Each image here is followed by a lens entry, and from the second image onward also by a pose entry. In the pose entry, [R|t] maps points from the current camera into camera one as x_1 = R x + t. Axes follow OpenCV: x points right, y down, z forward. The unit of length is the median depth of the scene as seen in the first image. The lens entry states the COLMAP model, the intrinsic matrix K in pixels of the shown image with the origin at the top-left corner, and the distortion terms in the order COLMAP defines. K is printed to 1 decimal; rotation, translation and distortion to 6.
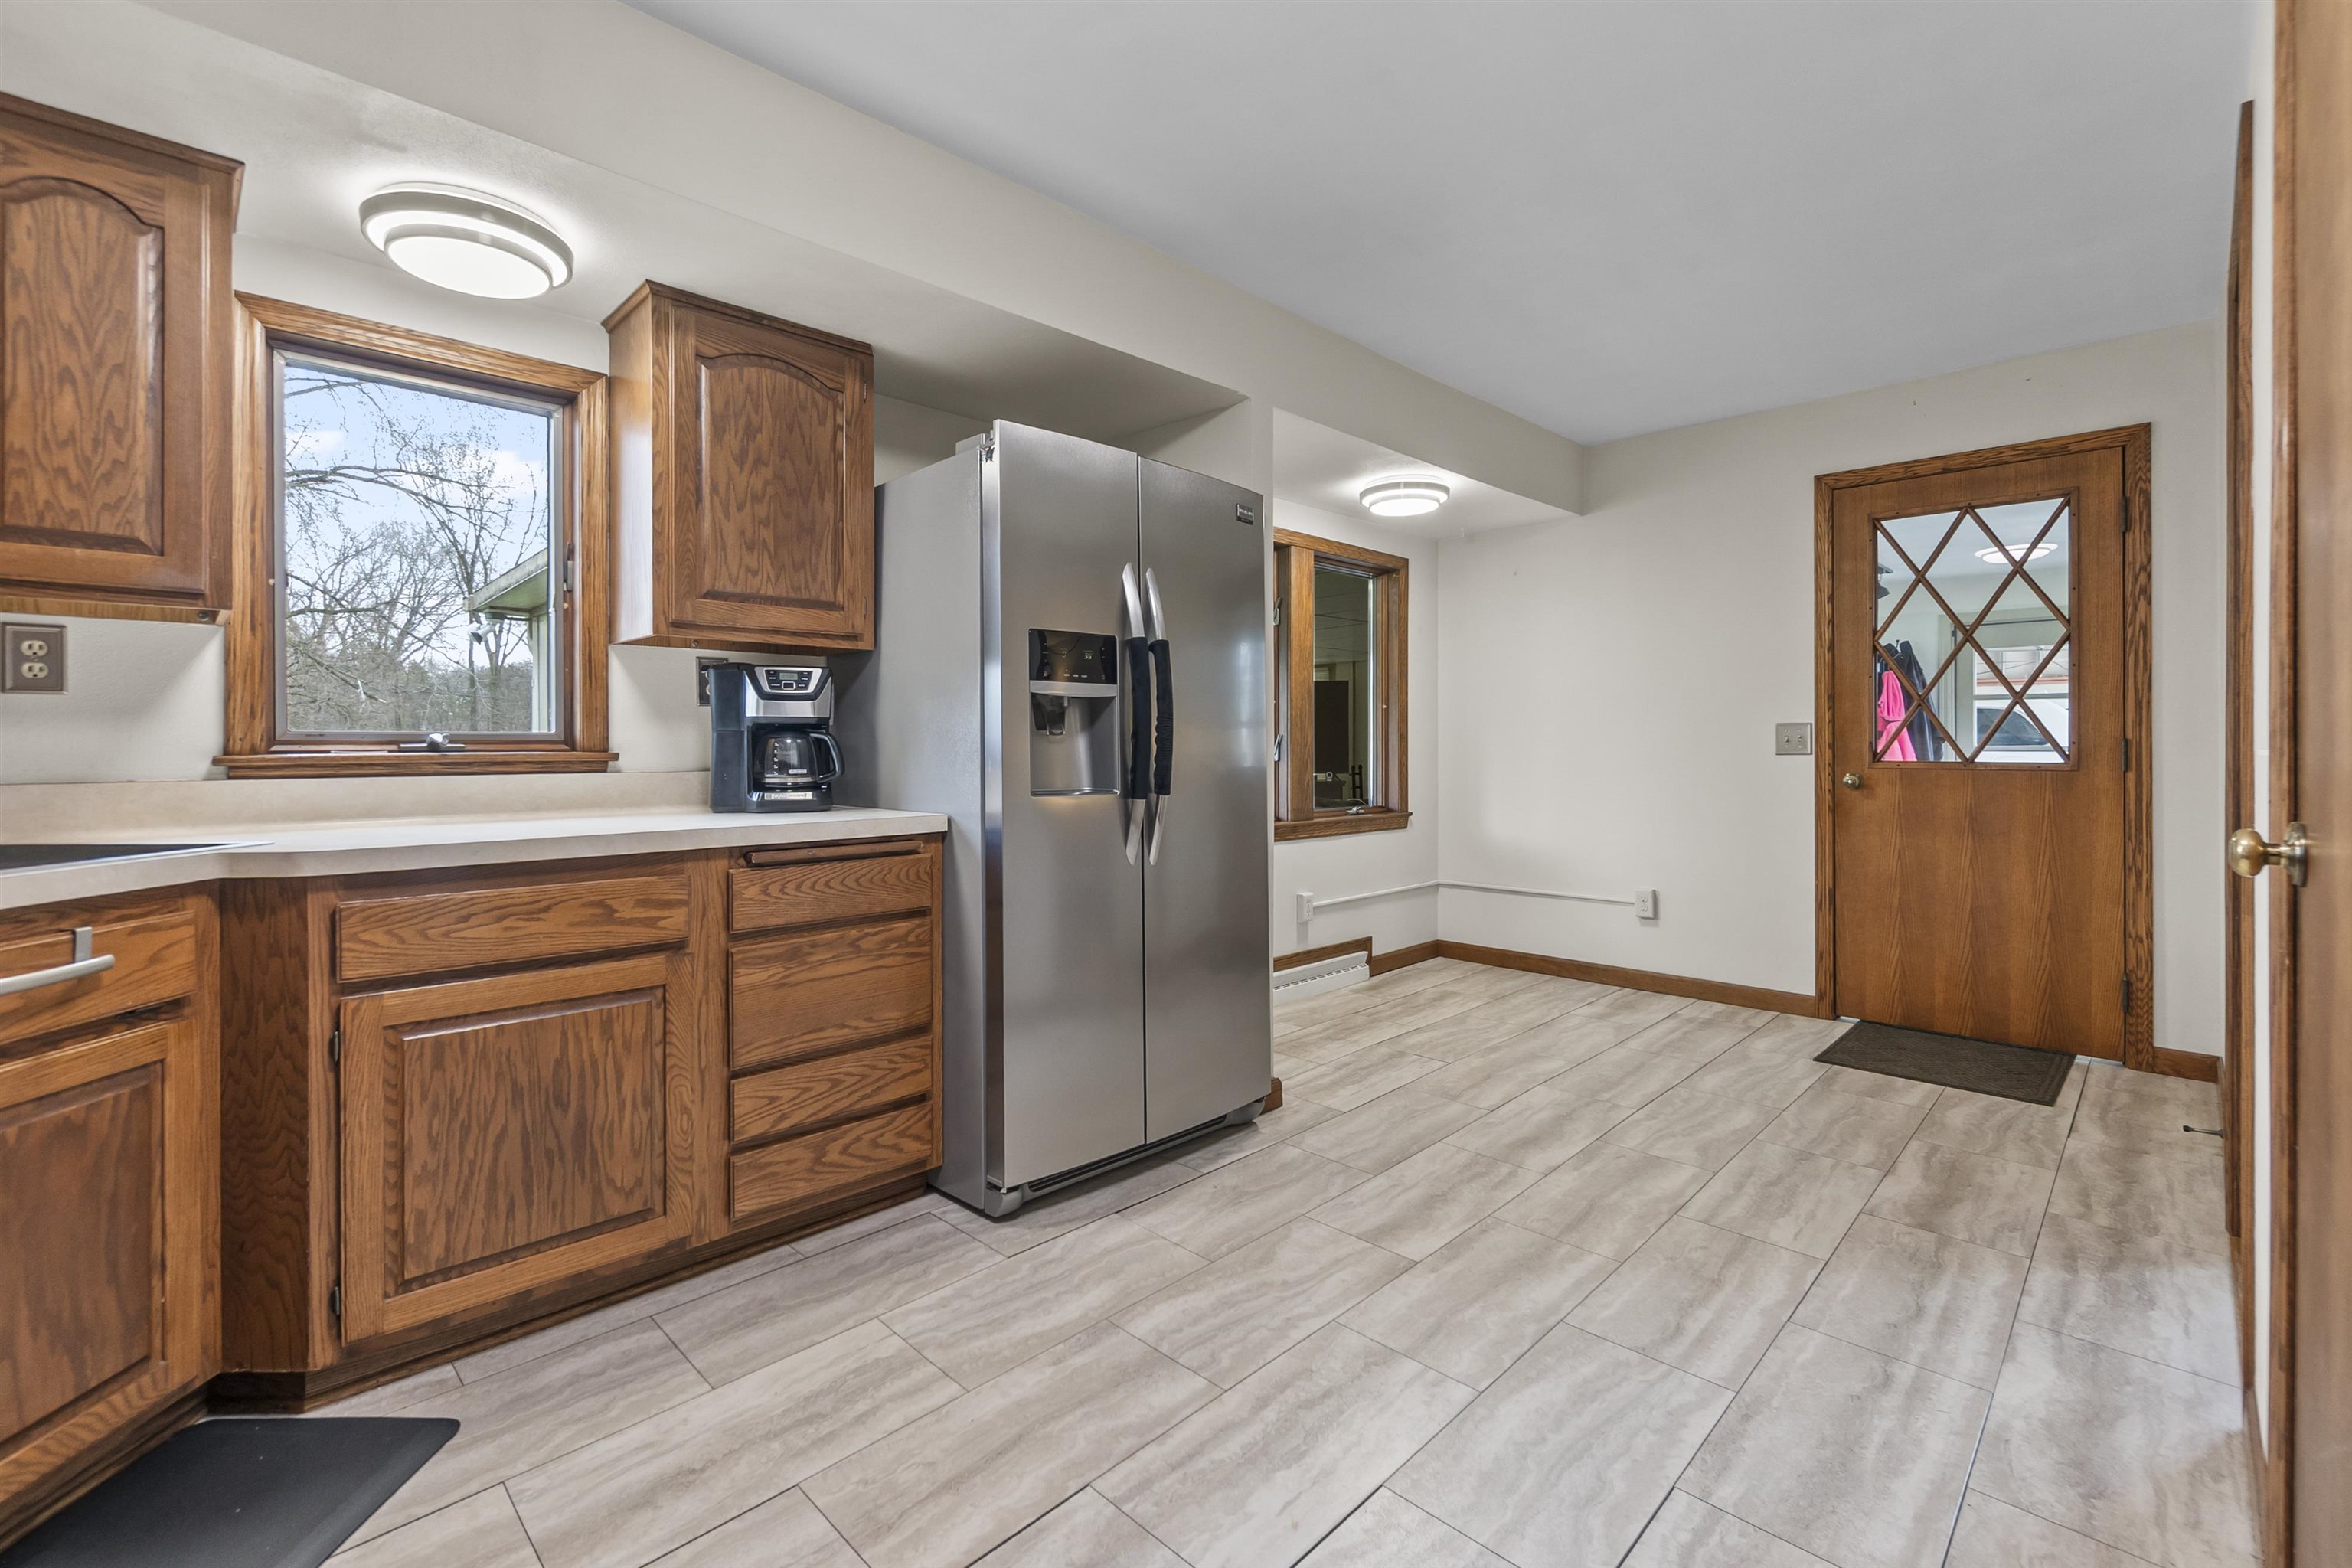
lens RADIAL K [[1031.7, 0, 1169.8], [0, 1031.7, 747.4], [0, 0, 1]] dist [-0.005328, -0.000089]
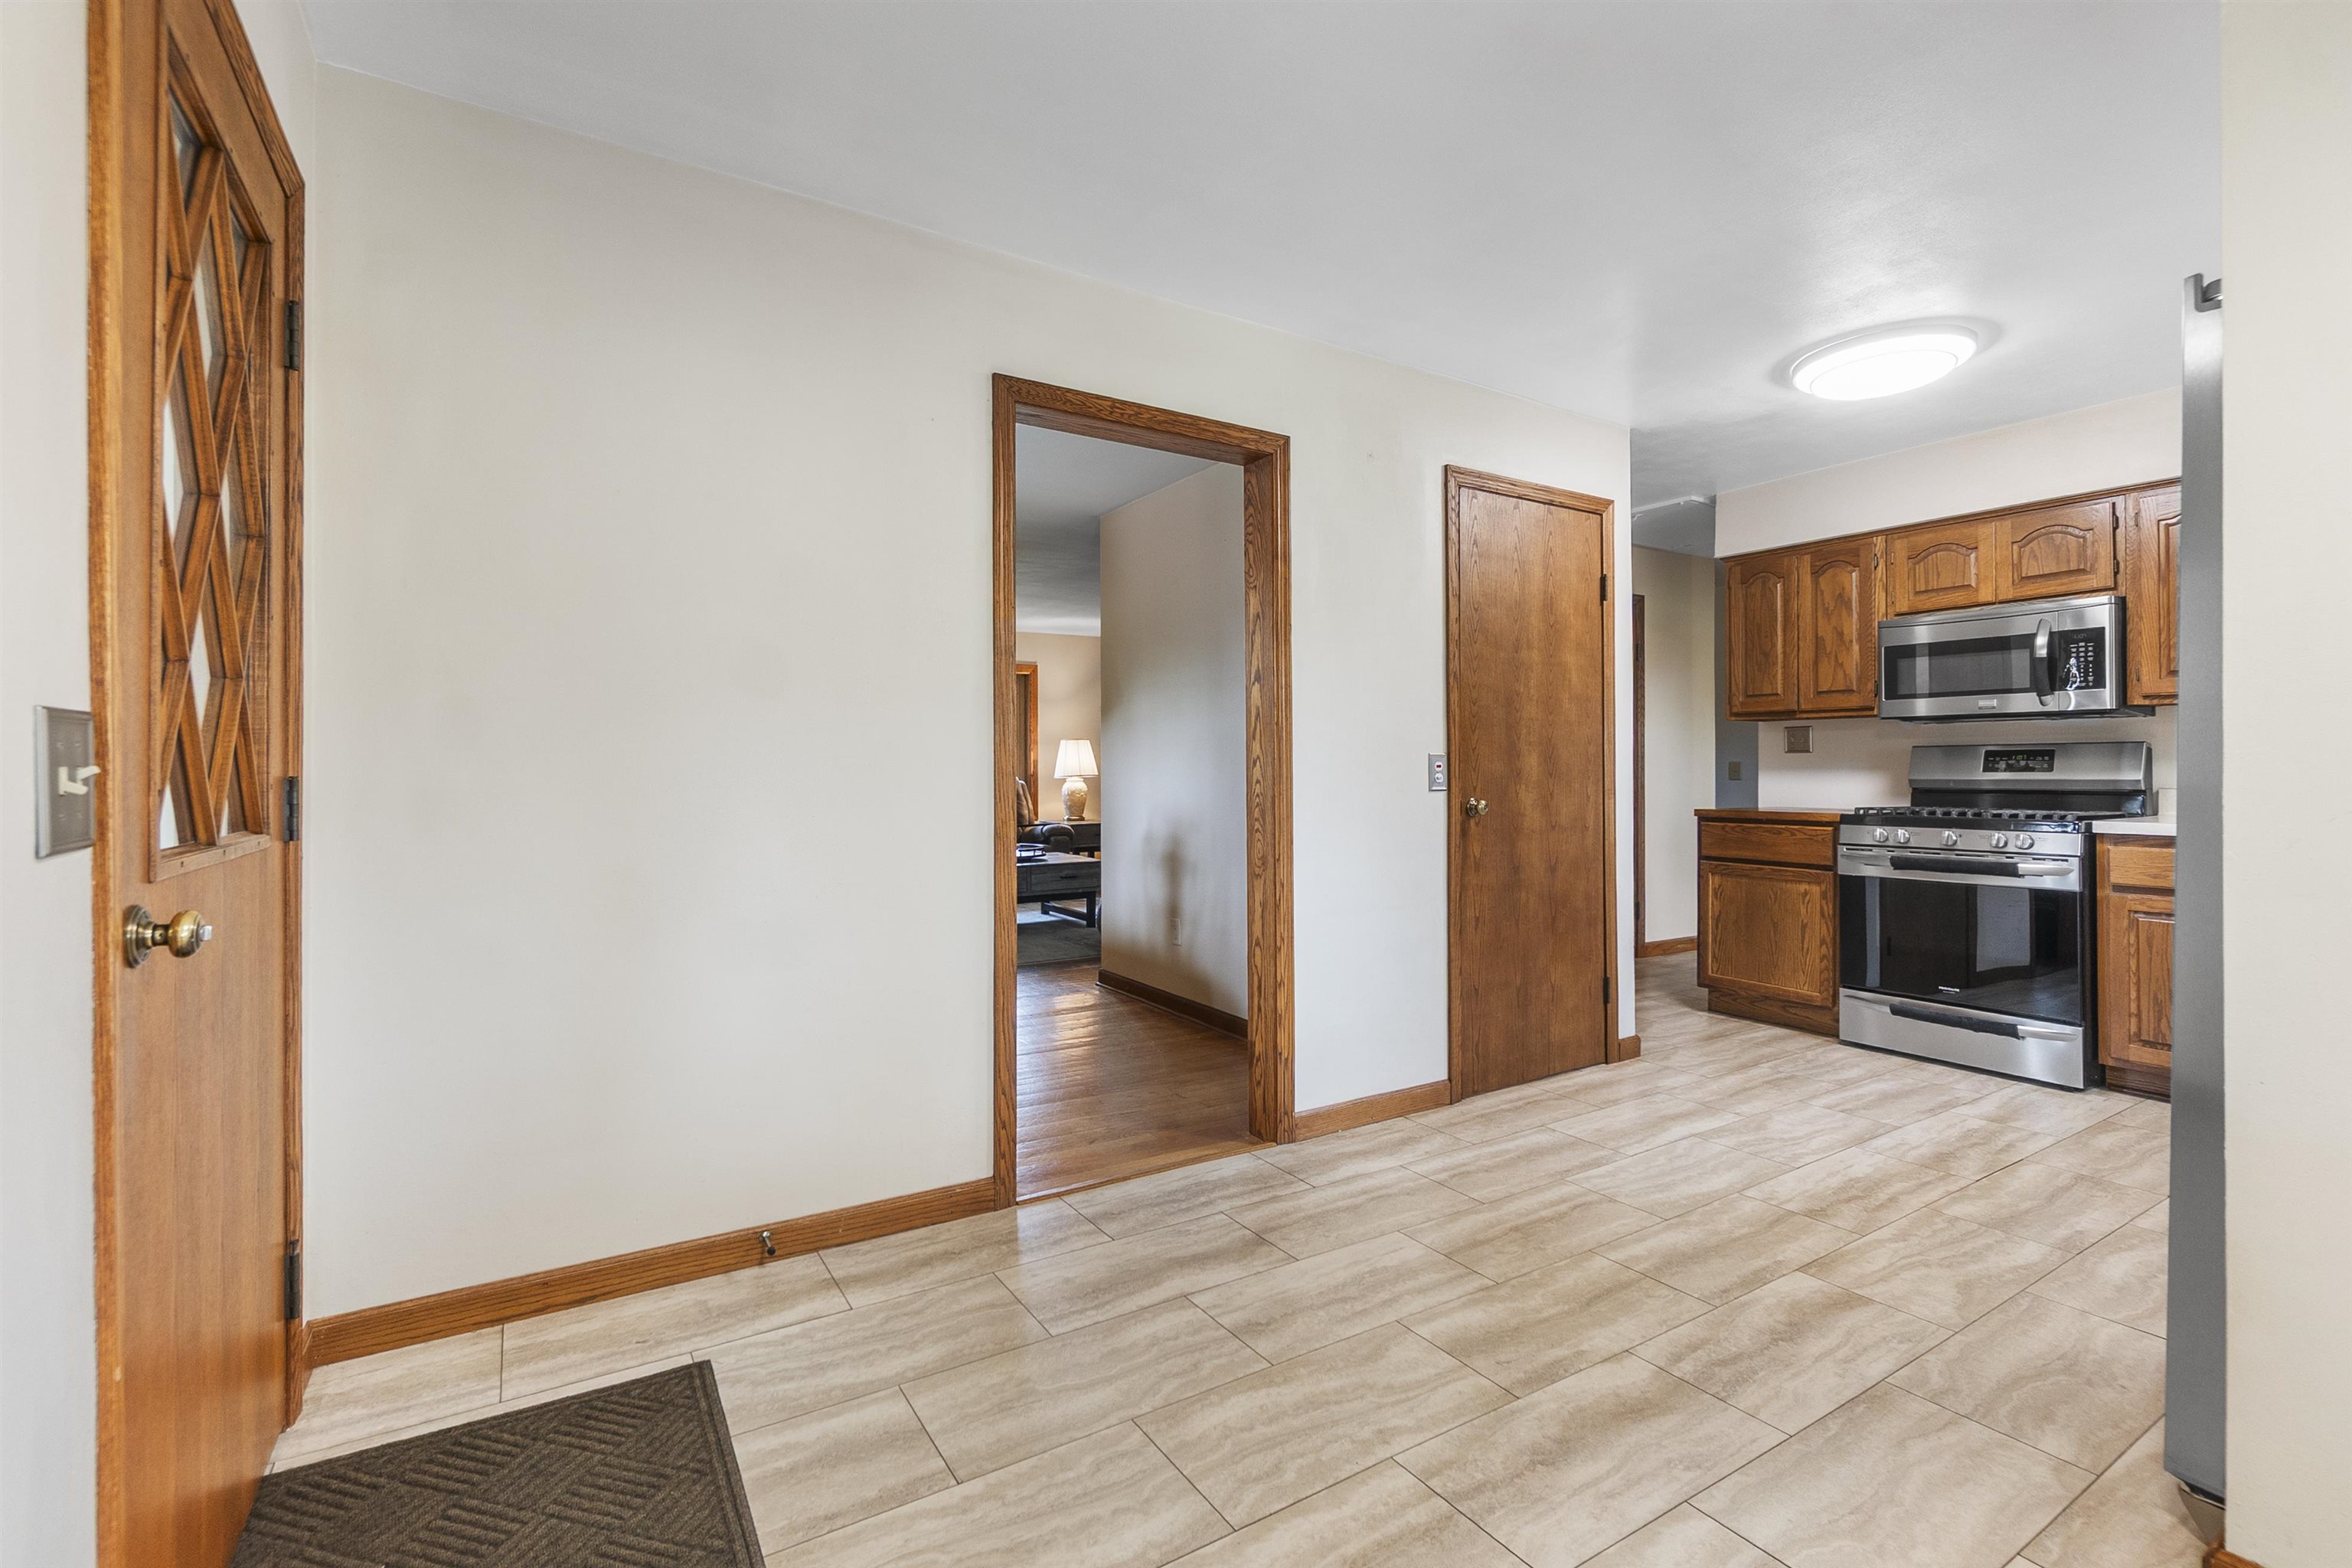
lens RADIAL K [[1031.7, 0, 1169.8], [0, 1031.7, 747.4], [0, 0, 1]] dist [-0.005328, -0.000089]
pose [[-0.971879, 0.008819, 0.235315, 0.573738], [0.004566, 0.999816, -0.018613, -0.015767], [-0.235436, -0.017016, -0.971741, 2.046183]]
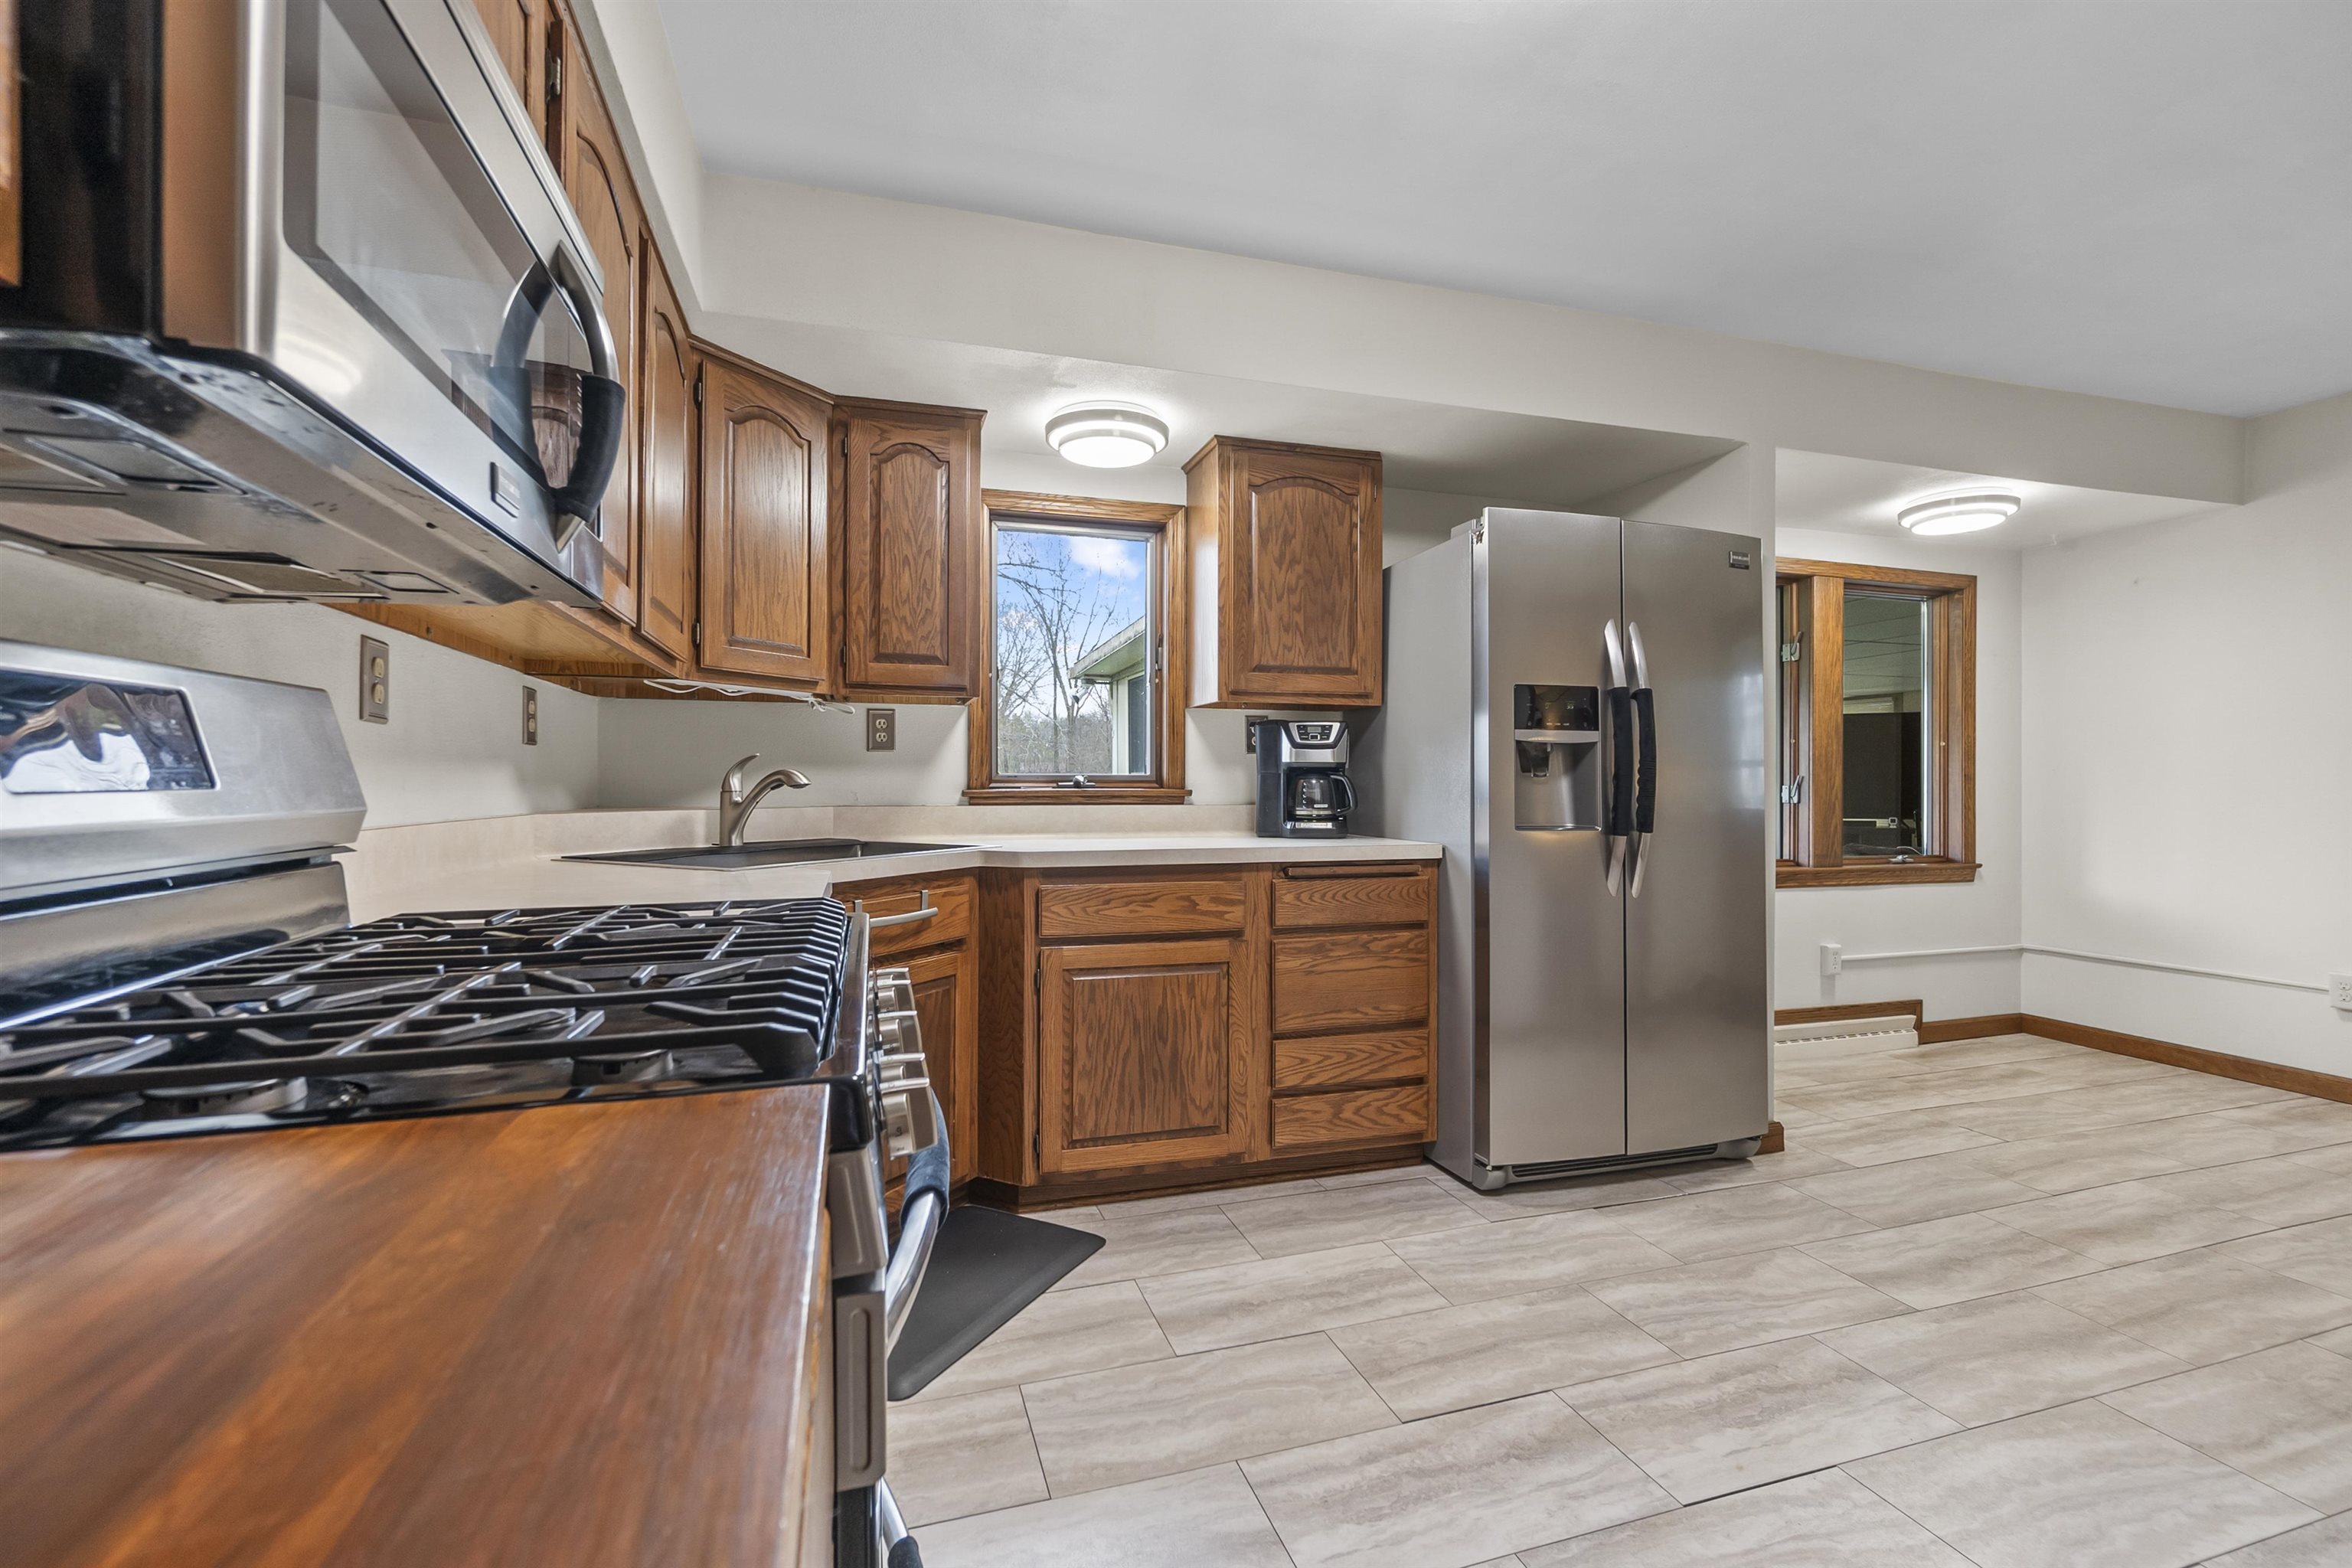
lens RADIAL K [[1017.0, 0, 1170.8], [0, 1017.0, 778.5], [0, 0, 1]] dist [-0.002117, 0.000407]
pose [[0.886142, 0.001976, -0.463410, 0.051716], [-0.005609, 0.999963, -0.006463, -0.000760], [0.463380, 0.008326, 0.886121, -0.188910]]
